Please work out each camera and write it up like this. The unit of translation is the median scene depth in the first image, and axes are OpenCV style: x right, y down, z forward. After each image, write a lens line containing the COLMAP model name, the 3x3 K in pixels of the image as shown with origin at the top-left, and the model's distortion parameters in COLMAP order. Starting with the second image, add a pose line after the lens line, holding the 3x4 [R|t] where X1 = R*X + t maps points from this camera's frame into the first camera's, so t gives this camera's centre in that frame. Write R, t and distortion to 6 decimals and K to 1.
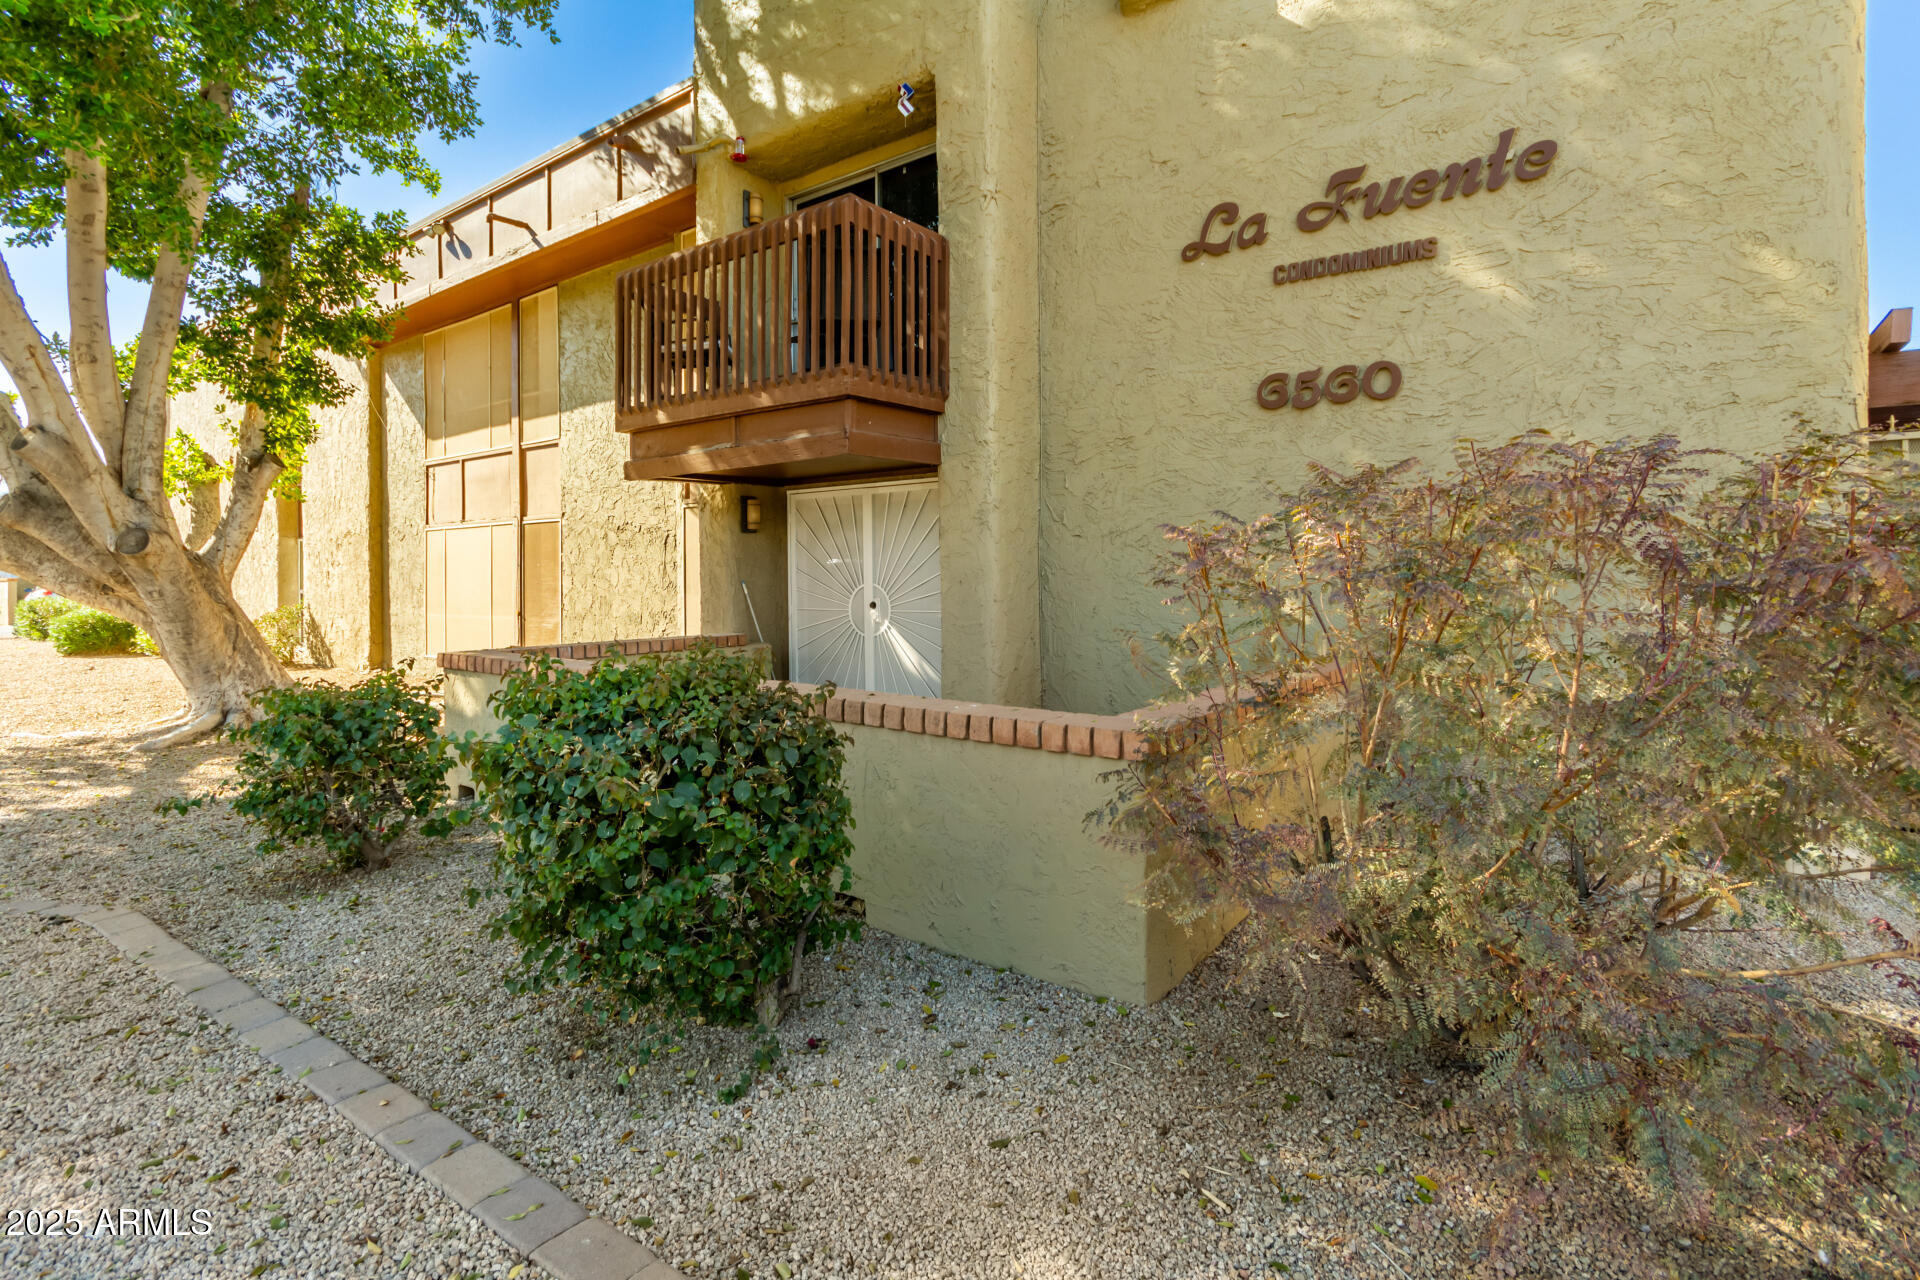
lens RADIAL K [[897.7, 0, 975.4], [0, 897.7, 625.6], [0, 0, 1]] dist [0.002840, 0.002468]
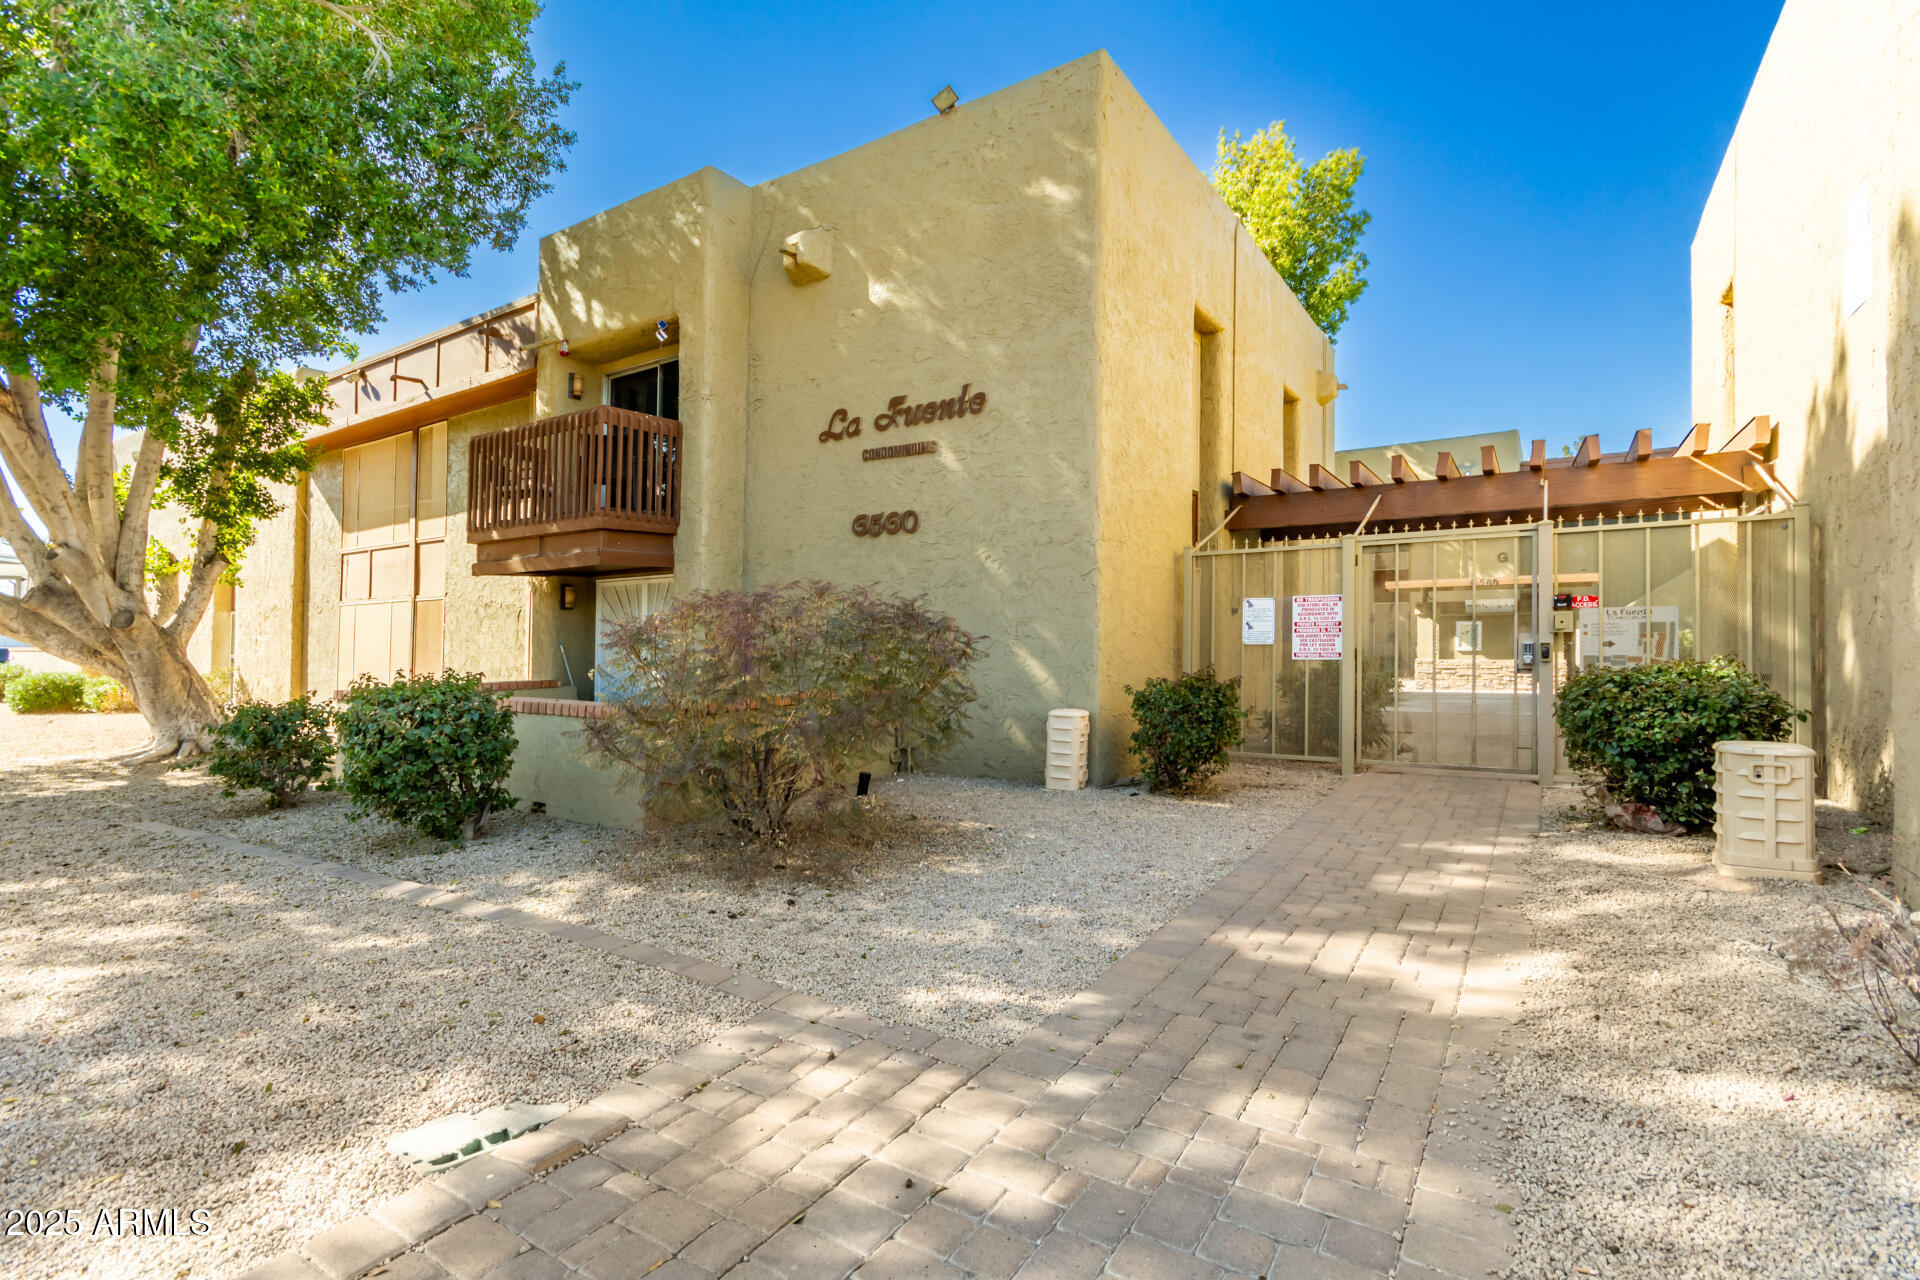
lens RADIAL K [[897.7, 0, 955.4], [0, 897.7, 633.0], [0, 0, 1]] dist [0.002840, 0.002468]
pose [[0.999047, -0.008322, 0.042854, 0.312508], [0.010903, 0.998118, -0.060346, 0.027506], [-0.042271, 0.060756, 0.997257, -0.461397]]
